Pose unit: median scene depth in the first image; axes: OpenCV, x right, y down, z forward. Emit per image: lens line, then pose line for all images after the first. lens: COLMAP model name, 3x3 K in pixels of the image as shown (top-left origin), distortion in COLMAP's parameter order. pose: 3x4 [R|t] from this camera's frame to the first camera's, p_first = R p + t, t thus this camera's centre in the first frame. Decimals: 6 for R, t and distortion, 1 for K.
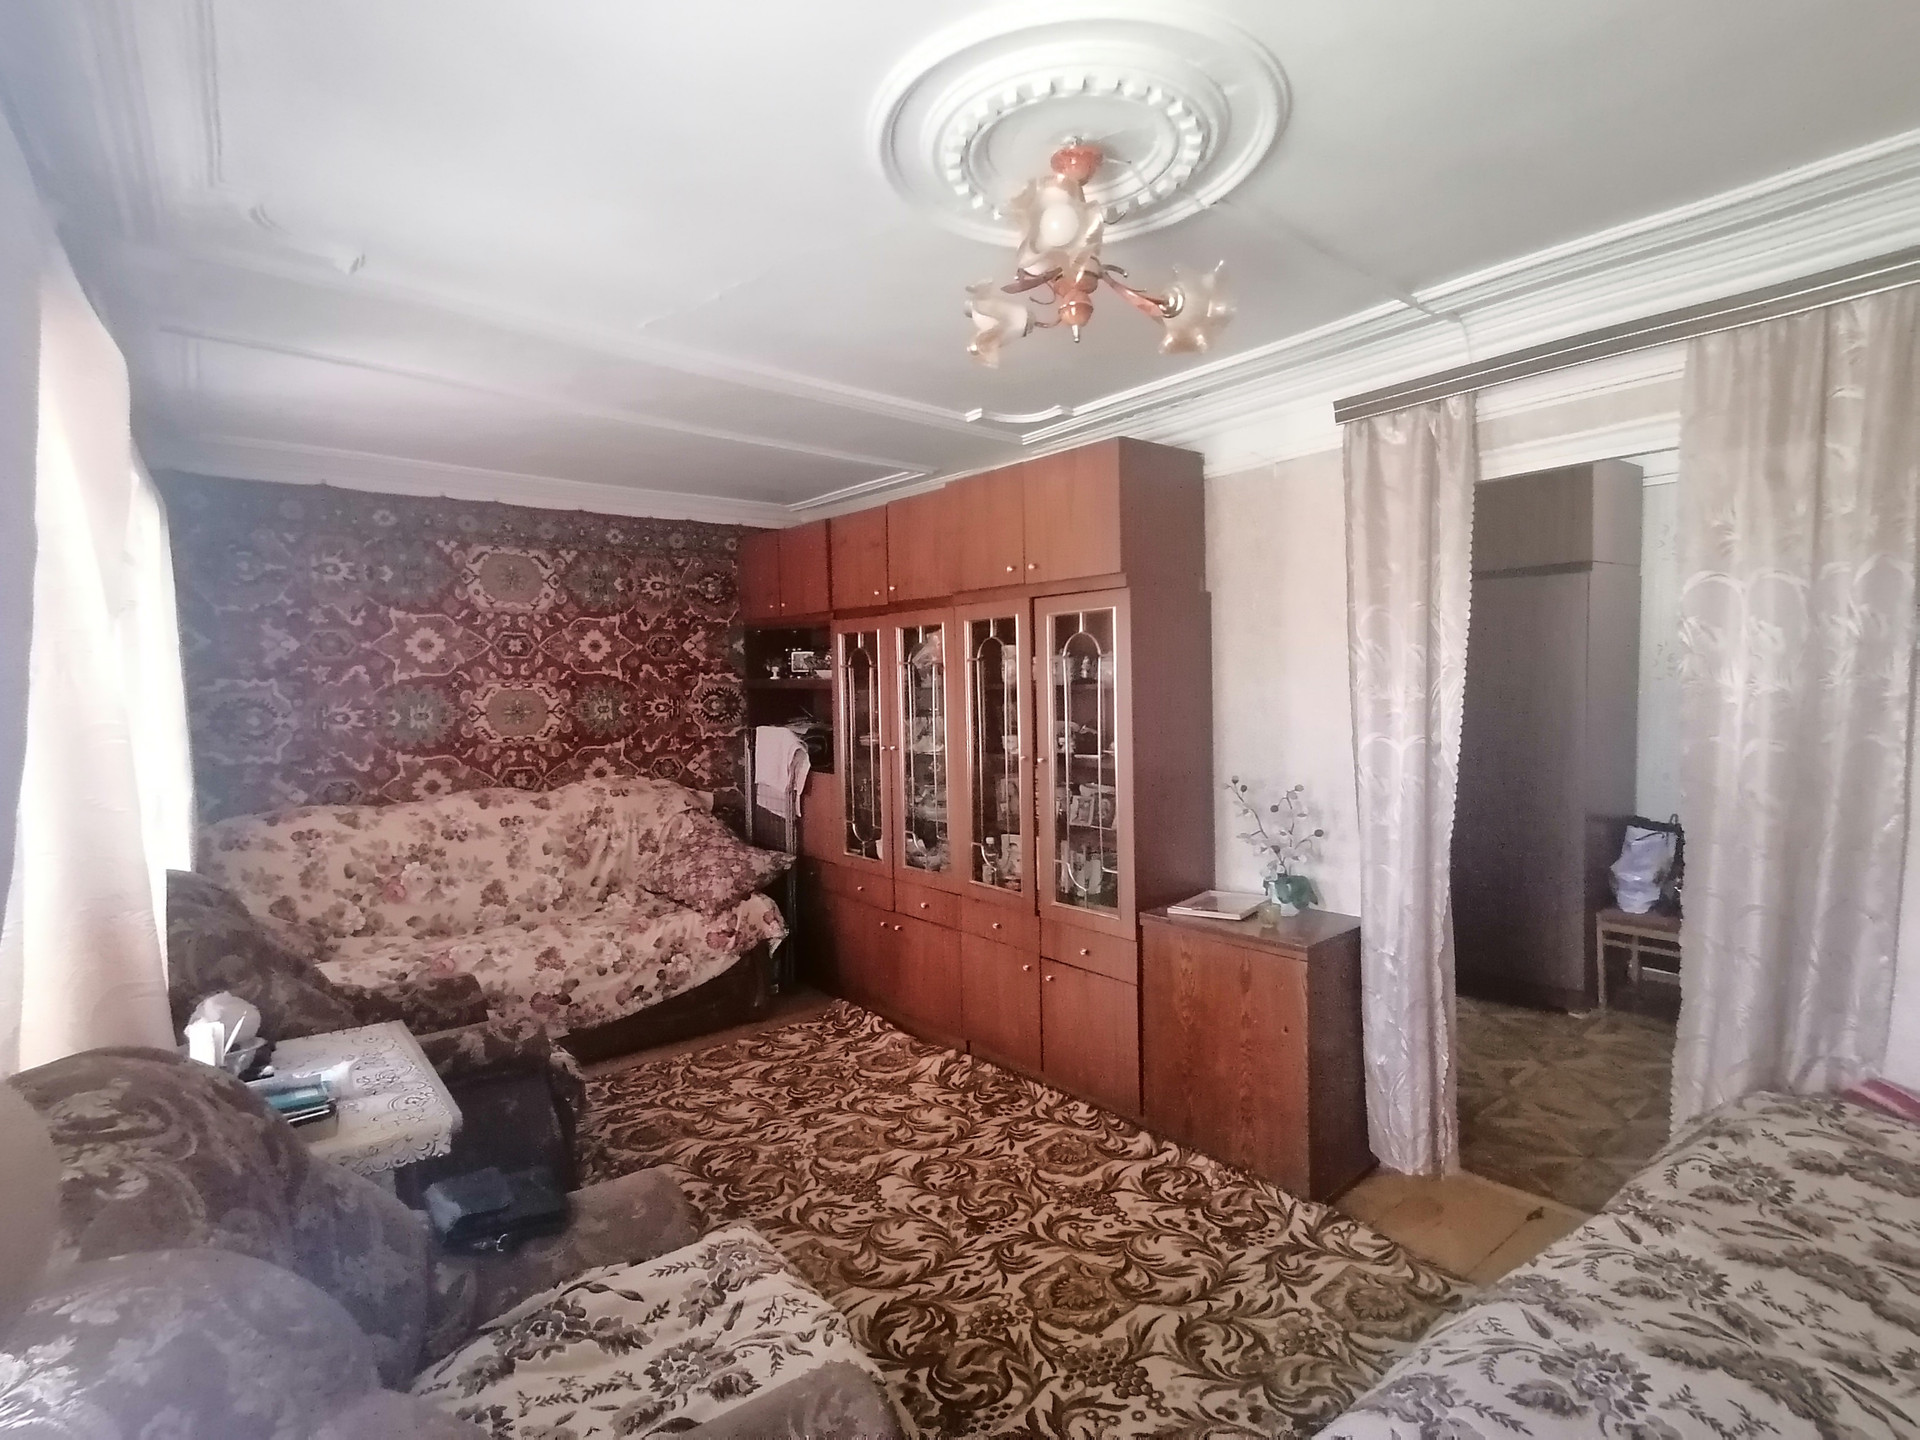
lens RADIAL K [[943.4, 0, 960.0], [0, 943.4, 720.0], [0, 0, 1]] dist [-0.000319, -0.000196]
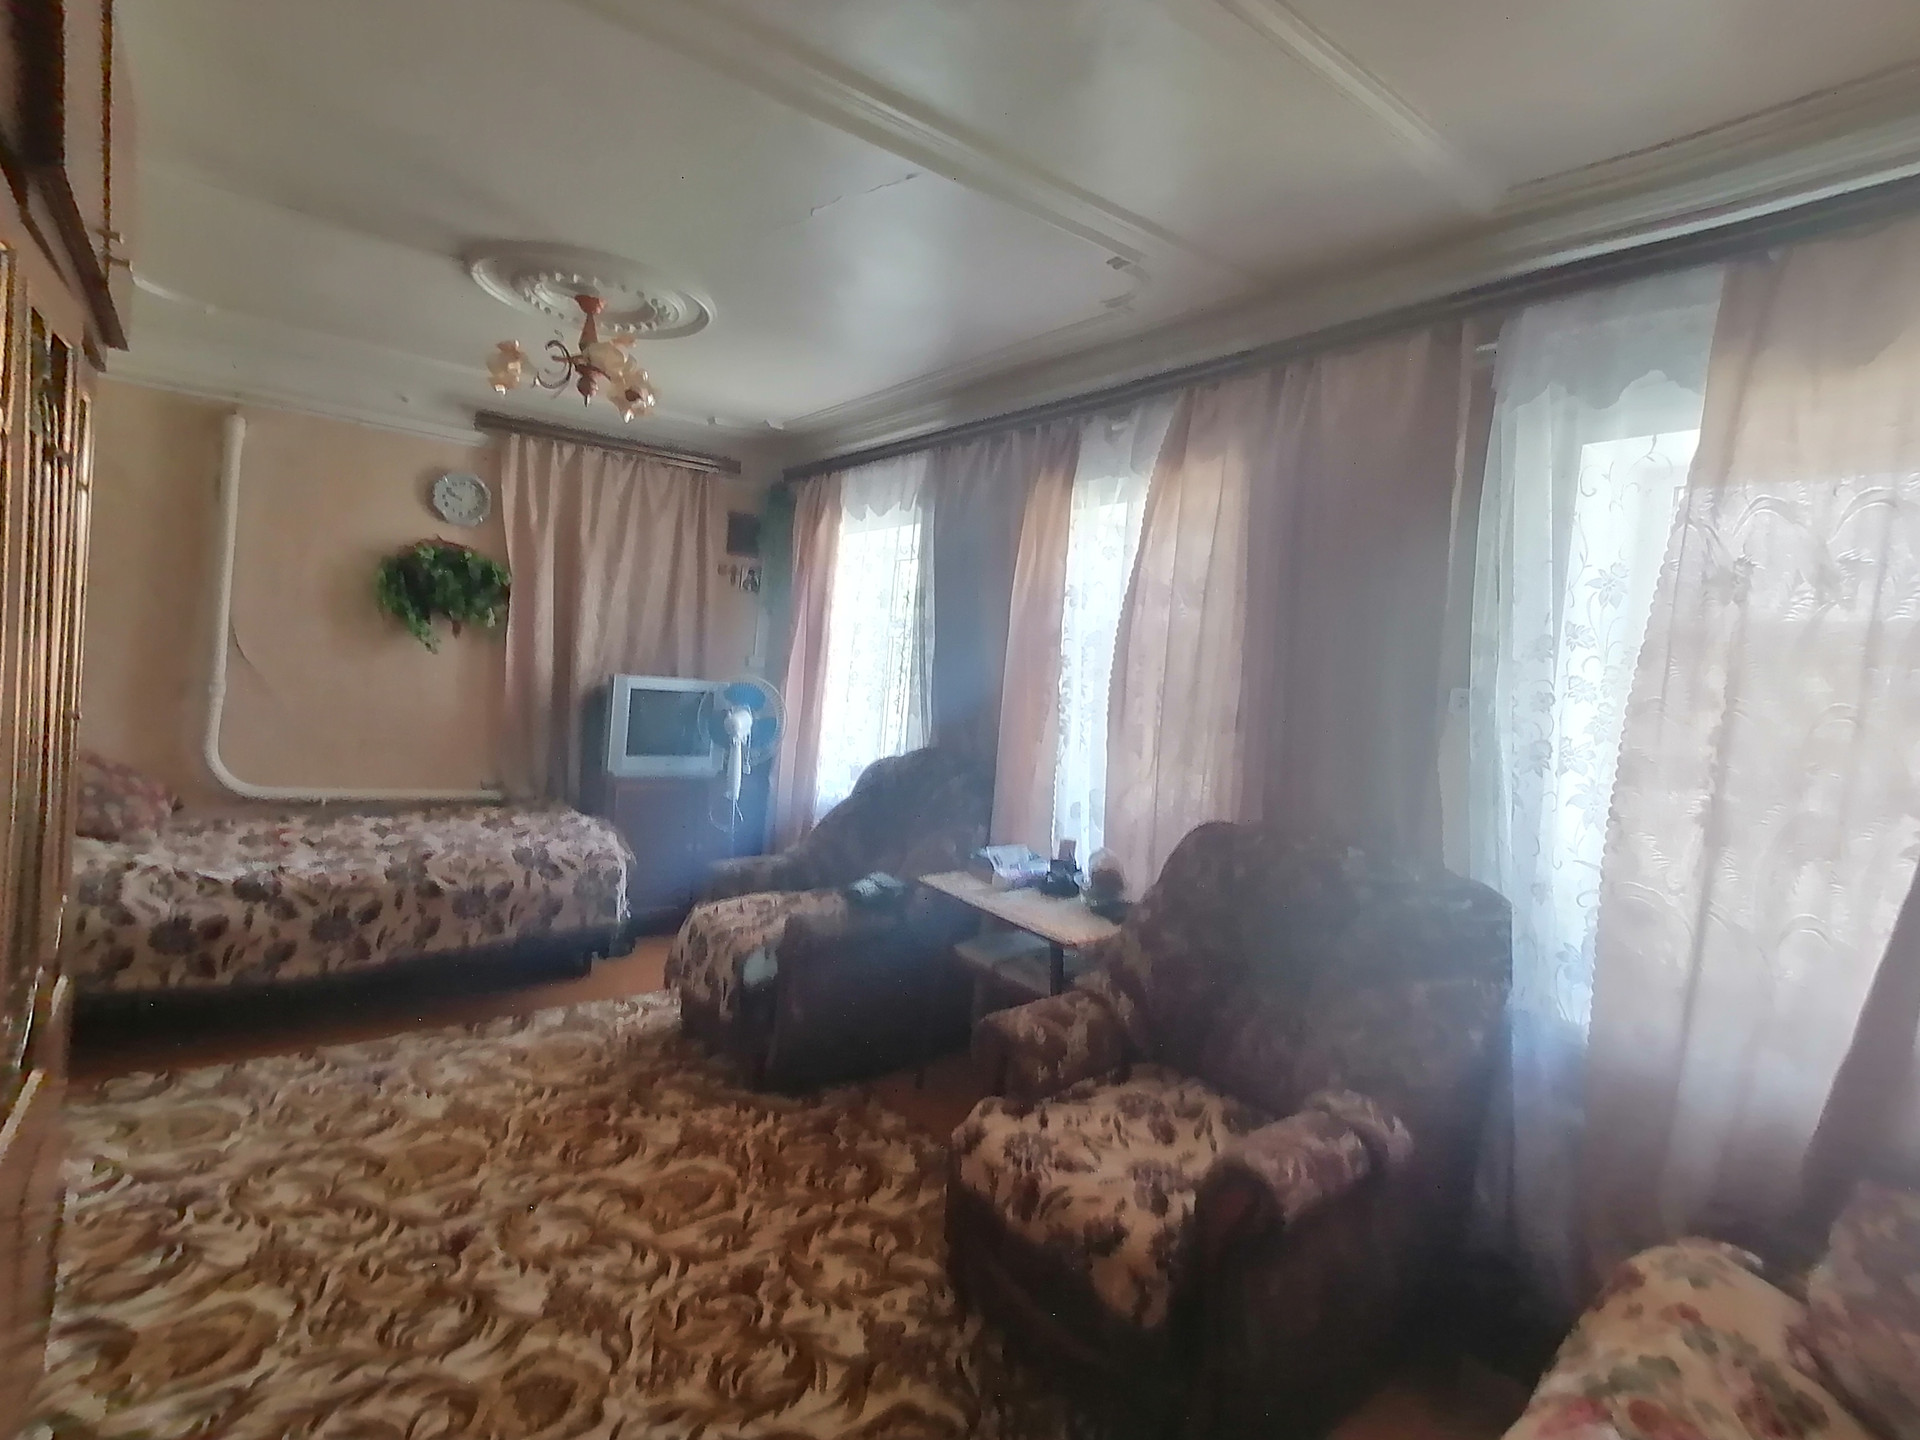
lens RADIAL K [[943.4, 0, 960.0], [0, 943.4, 720.0], [0, 0, 1]] dist [-0.000319, -0.000196]
pose [[-0.997521, -0.068530, 0.015989, -0.393078], [-0.066802, 0.993605, 0.091028, -0.025997], [-0.022125, 0.089734, -0.995720, 1.723841]]
